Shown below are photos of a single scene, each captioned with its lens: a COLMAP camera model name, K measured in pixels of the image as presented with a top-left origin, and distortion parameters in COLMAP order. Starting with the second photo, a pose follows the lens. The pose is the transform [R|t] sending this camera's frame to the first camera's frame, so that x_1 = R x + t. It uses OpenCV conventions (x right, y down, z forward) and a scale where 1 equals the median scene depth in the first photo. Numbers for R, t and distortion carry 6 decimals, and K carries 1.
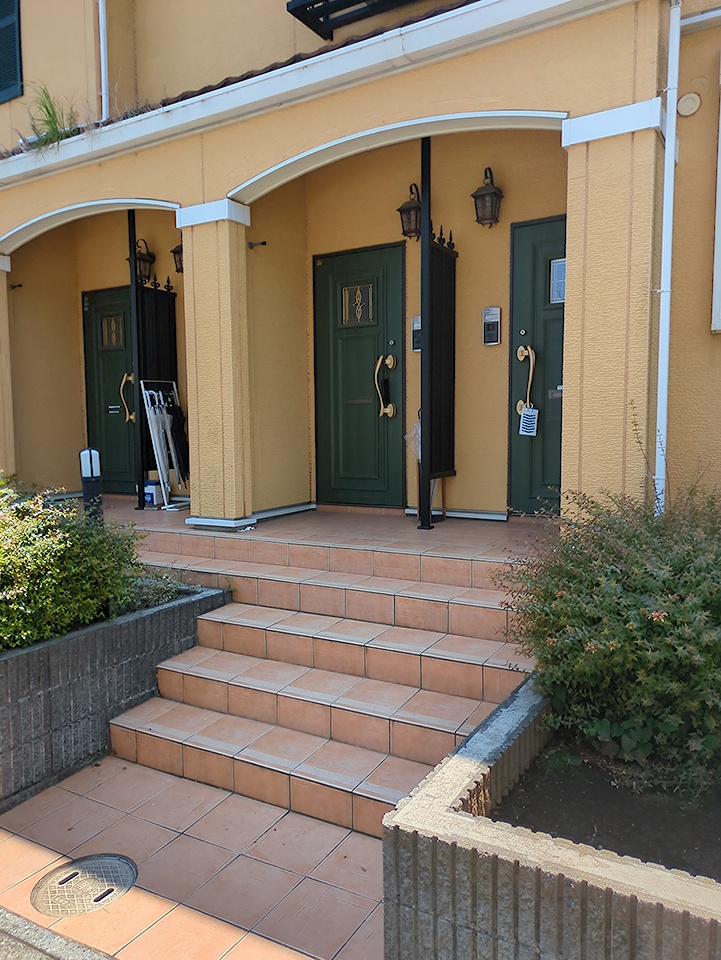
lens RADIAL K [[707.2, 0, 360.5], [0, 707.2, 480.0], [0, 0, 1]] dist [0.022360, -0.001775]
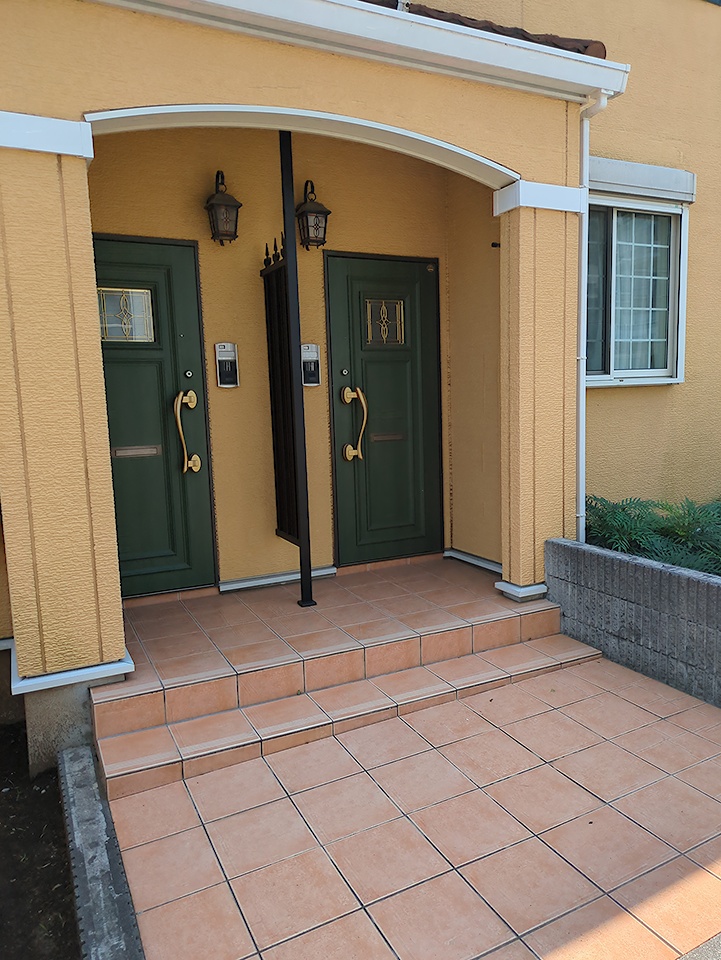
lens RADIAL K [[707.2, 0, 360.5], [0, 707.2, 480.0], [0, 0, 1]] dist [0.022360, -0.001775]
pose [[0.549778, -0.087770, 0.830687, -0.539217], [0.098350, 0.994349, 0.039971, -0.102270], [-0.829501, 0.059722, 0.555304, 0.471791]]
